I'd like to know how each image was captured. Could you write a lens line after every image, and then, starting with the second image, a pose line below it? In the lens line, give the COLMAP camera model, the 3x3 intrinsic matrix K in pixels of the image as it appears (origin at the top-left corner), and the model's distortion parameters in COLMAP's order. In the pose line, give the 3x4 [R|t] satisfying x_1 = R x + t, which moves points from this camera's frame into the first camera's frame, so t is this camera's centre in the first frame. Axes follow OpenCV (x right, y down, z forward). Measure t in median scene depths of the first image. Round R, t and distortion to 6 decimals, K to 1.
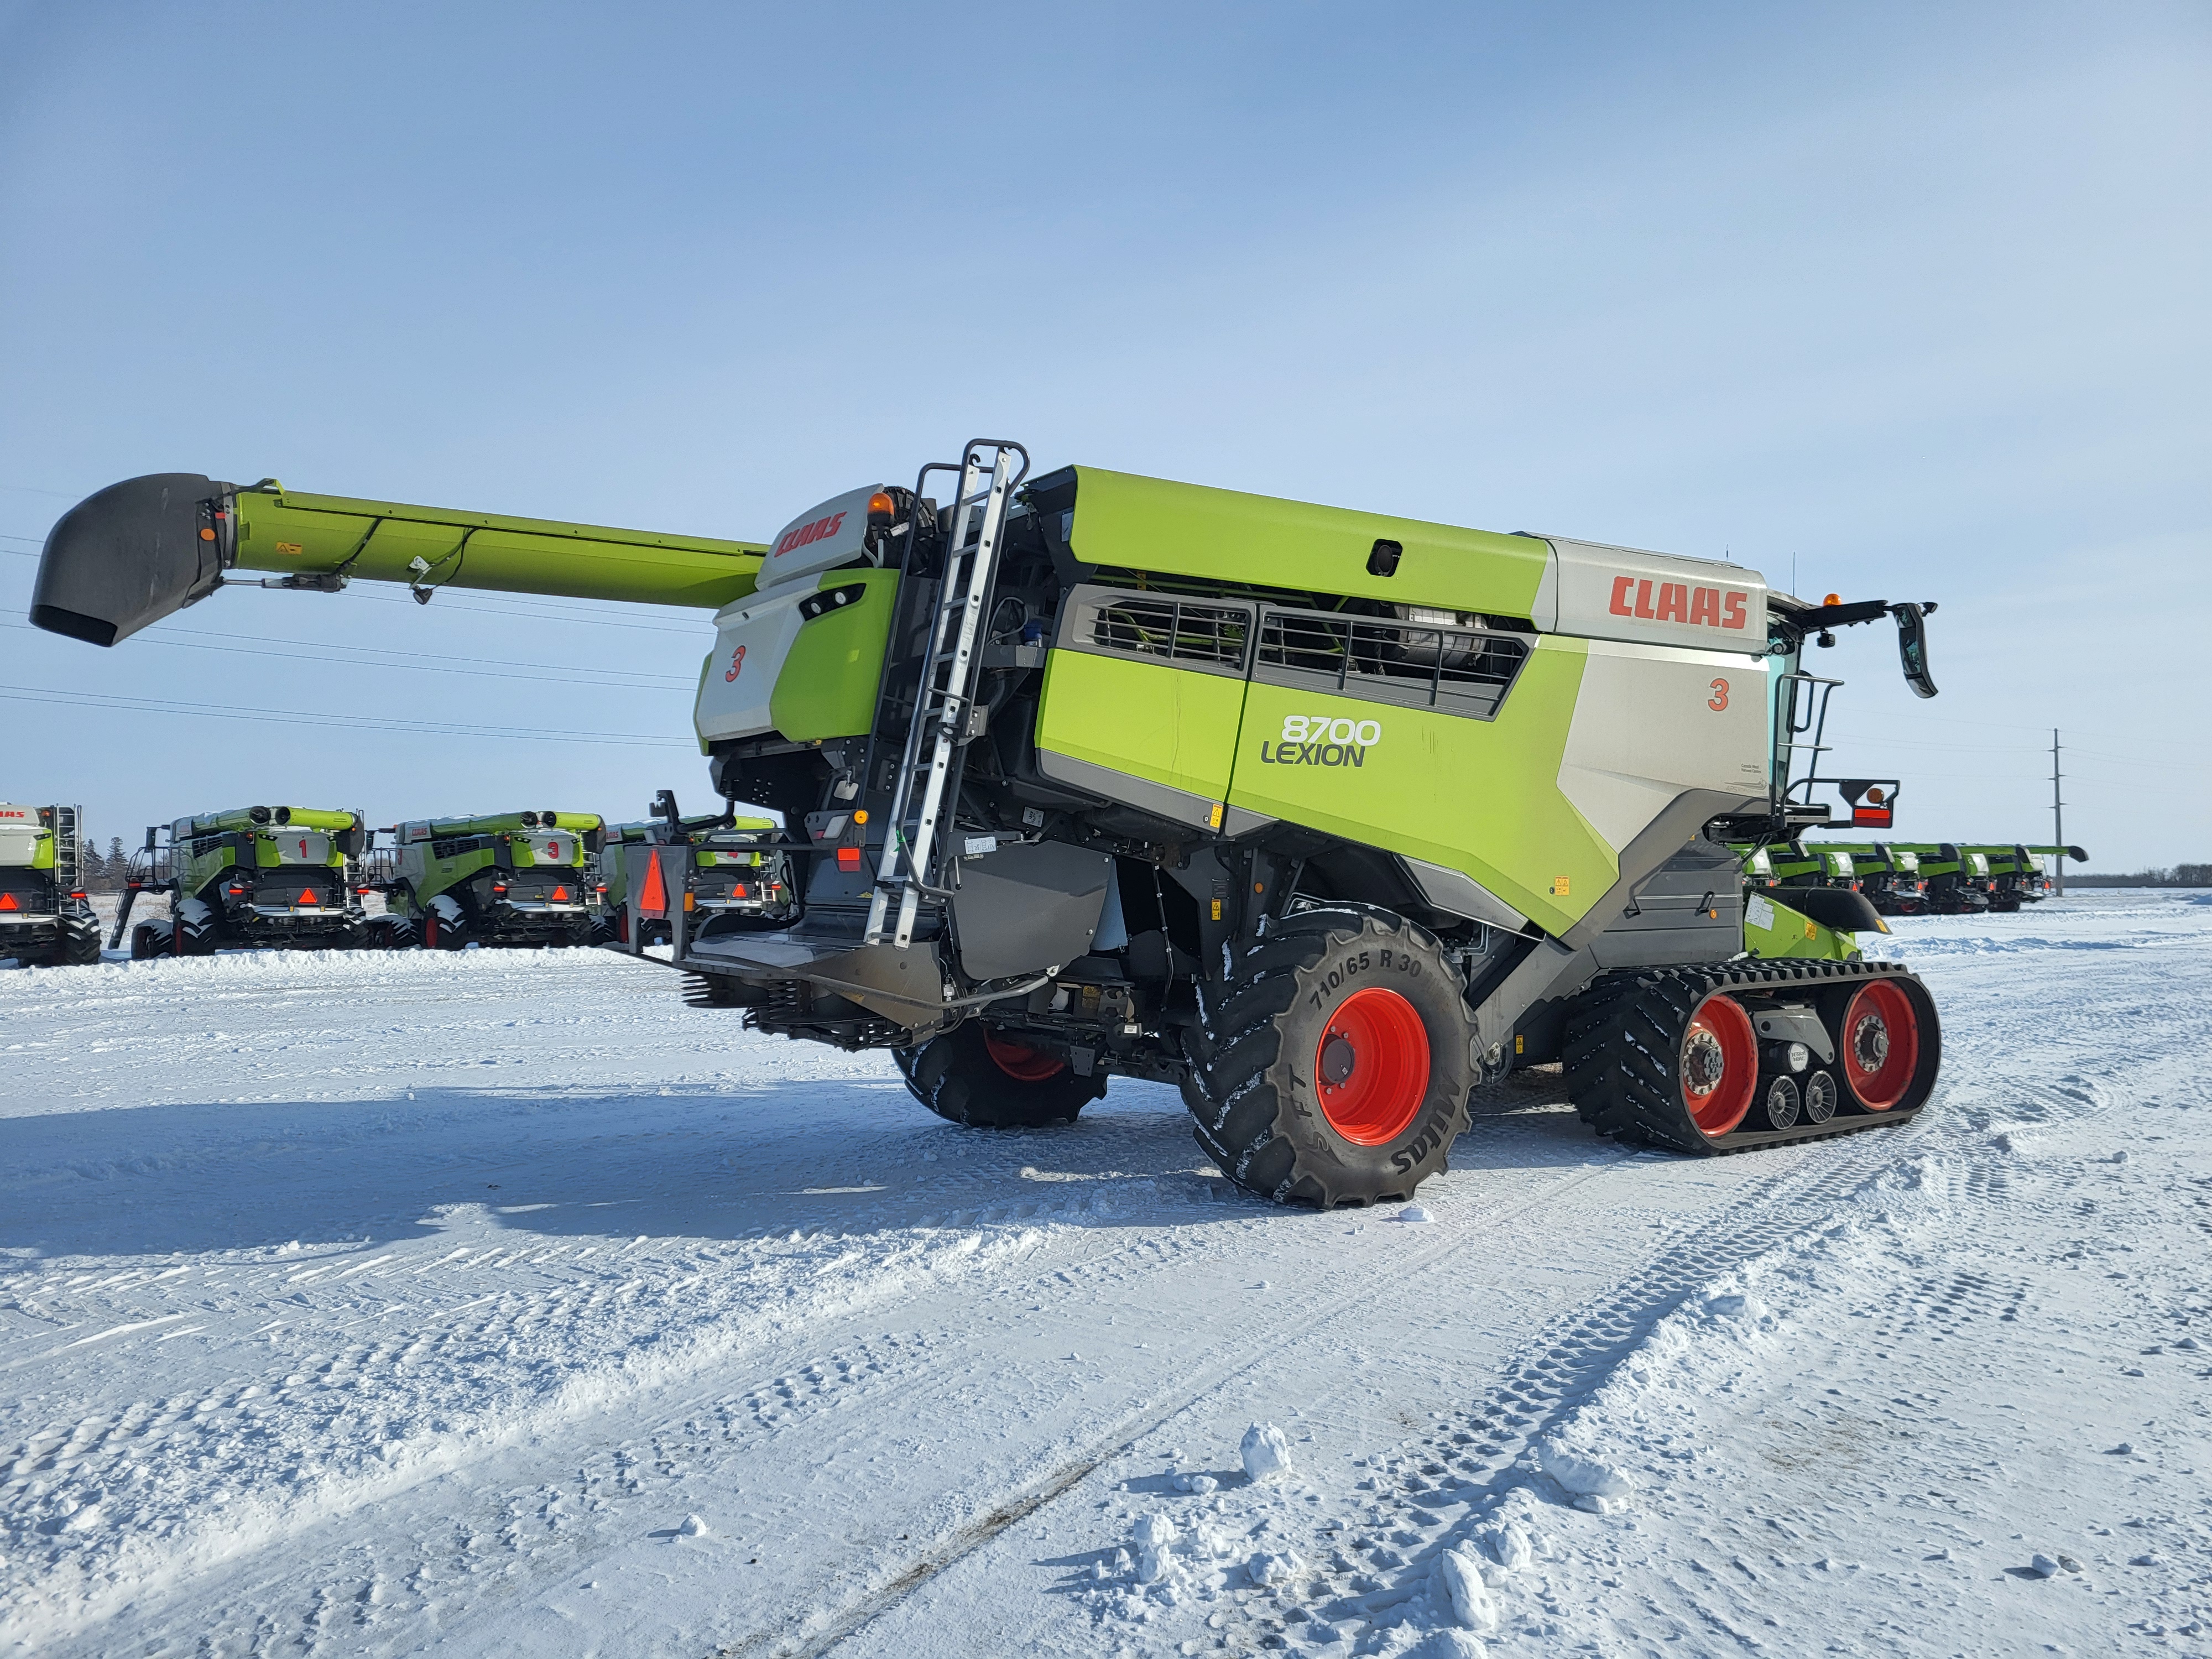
lens RADIAL K [[1673.6, 0, 1105.8], [0, 1673.6, 865.3], [0, 0, 1]] dist [0.026748, -0.007674]
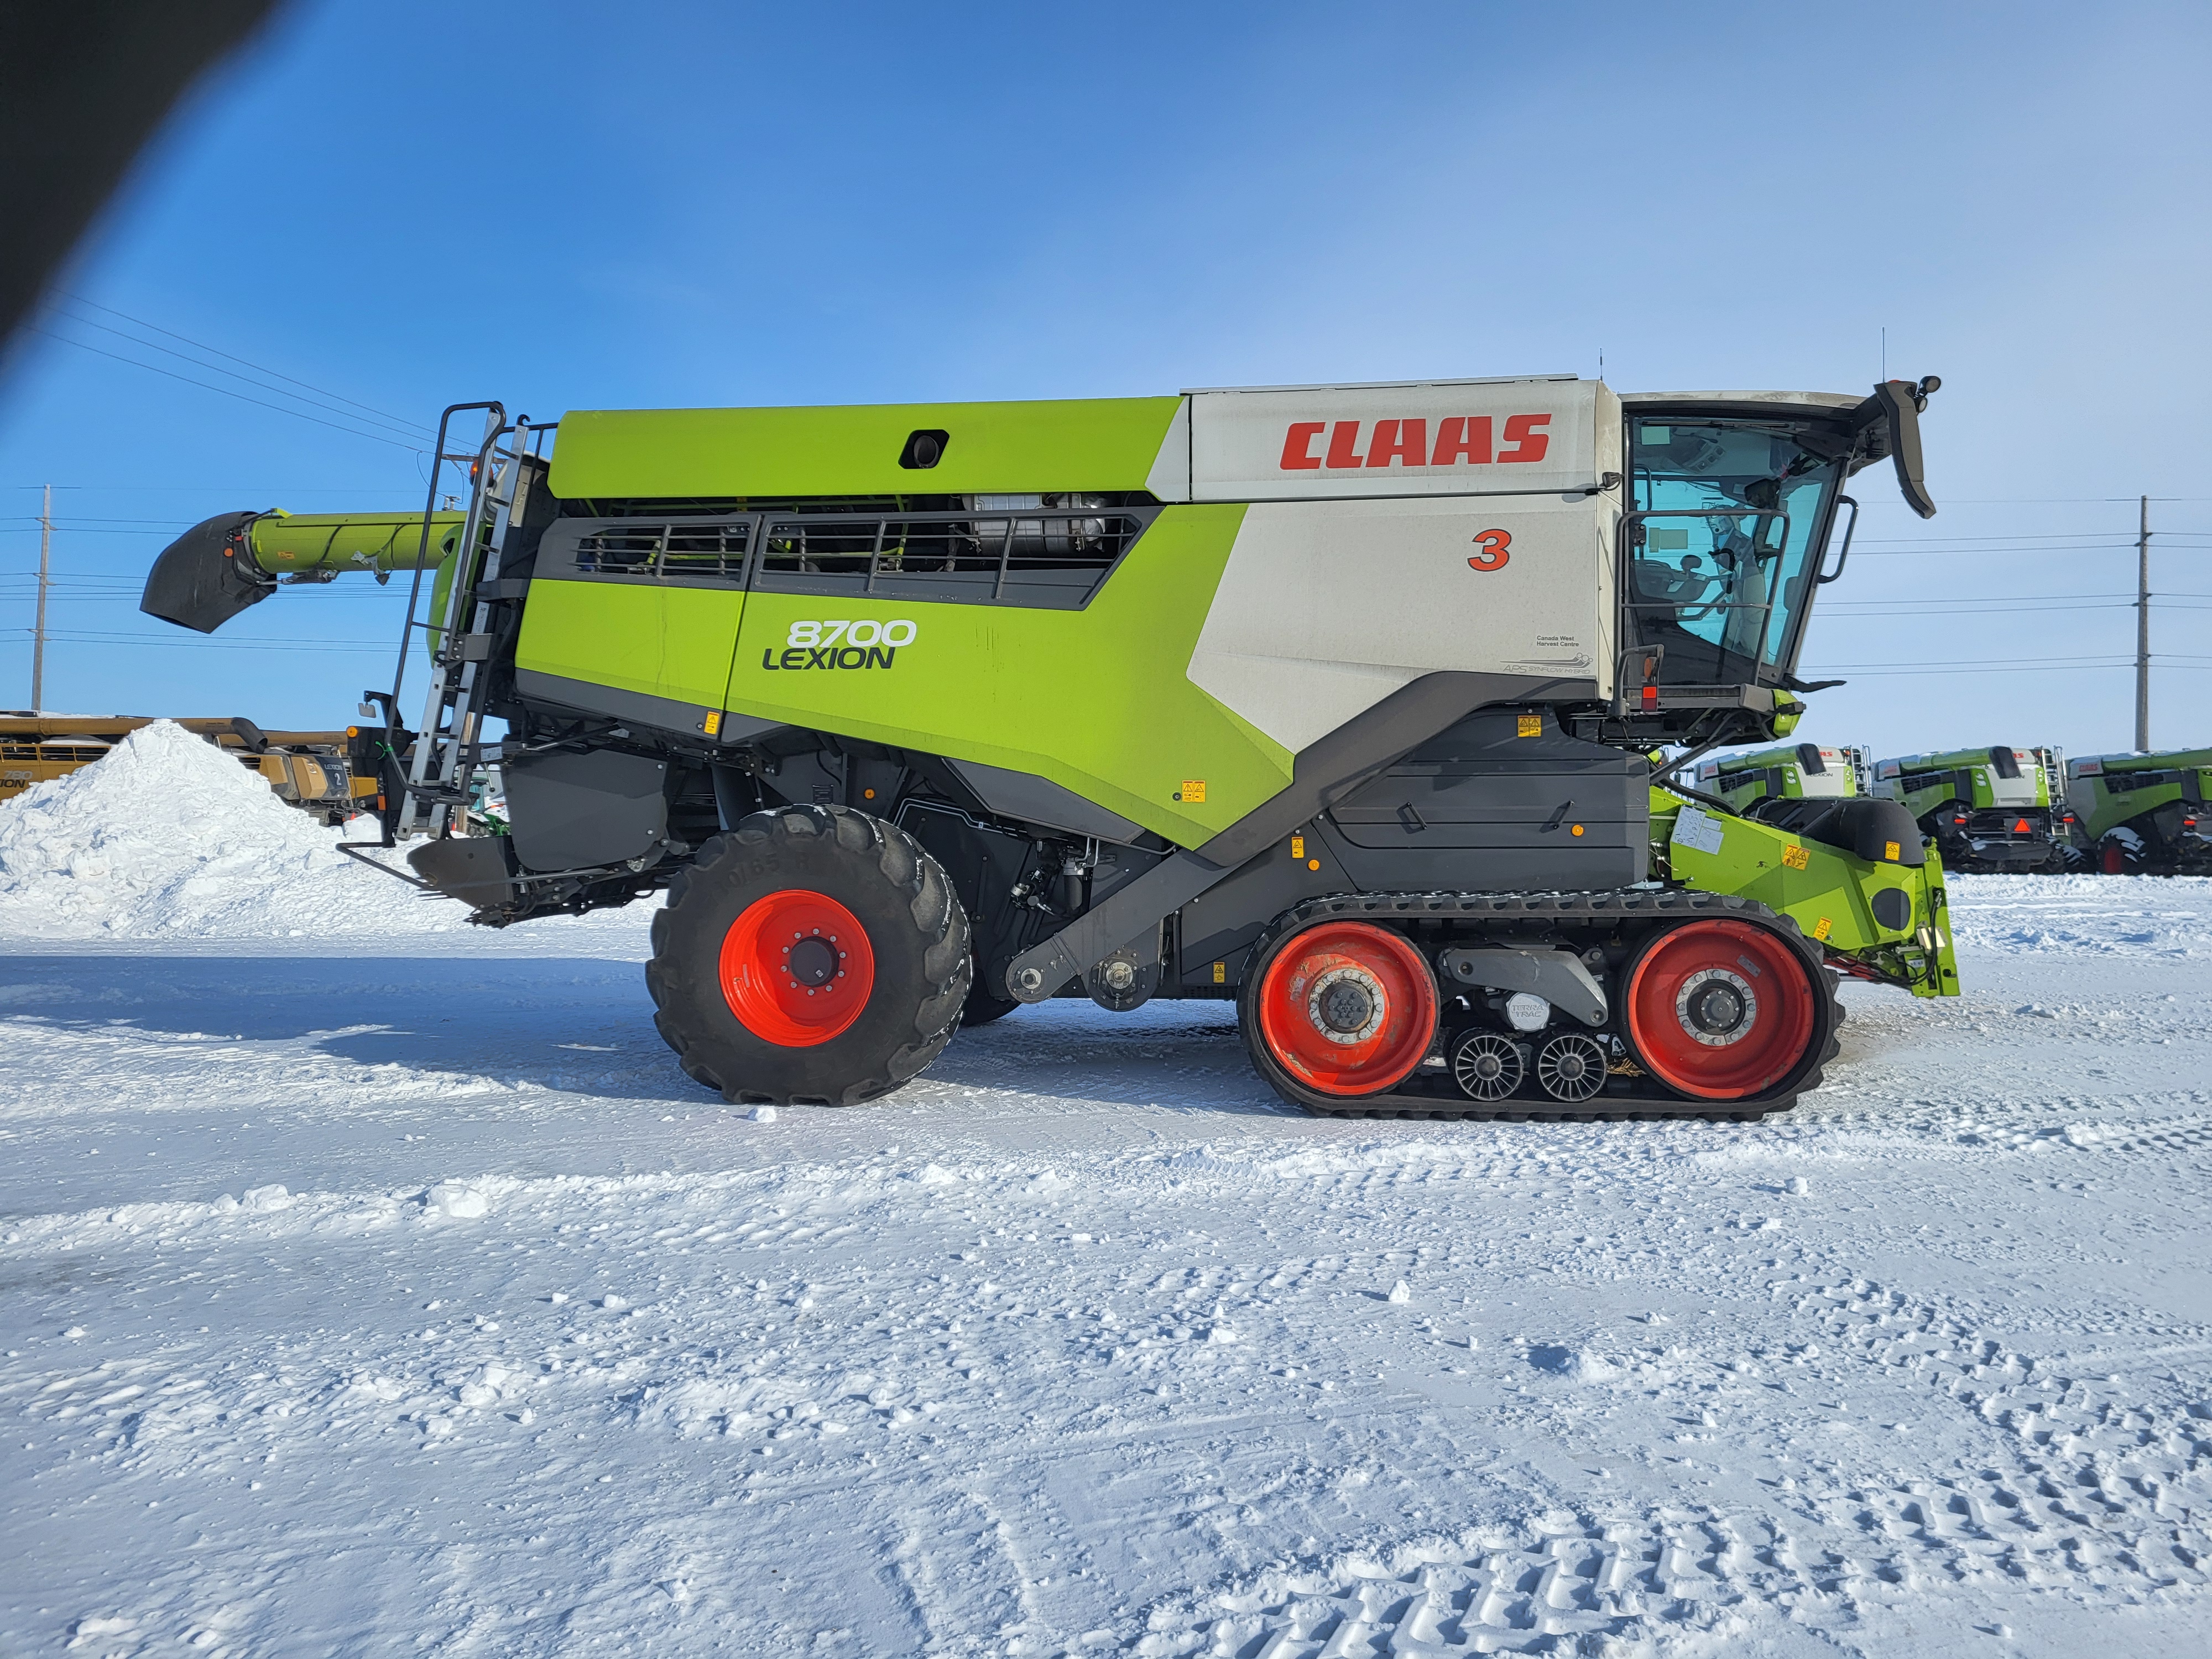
lens RADIAL K [[1702.7, 0, 1111.5], [0, 1702.7, 839.4], [0, 0, 1]] dist [0.037906, -0.002004]
pose [[0.755727, 0.009983, -0.654811, 0.896705], [0.000973, 0.999866, 0.016367, 0.024943], [0.654886, -0.013007, 0.755615, 0.326621]]
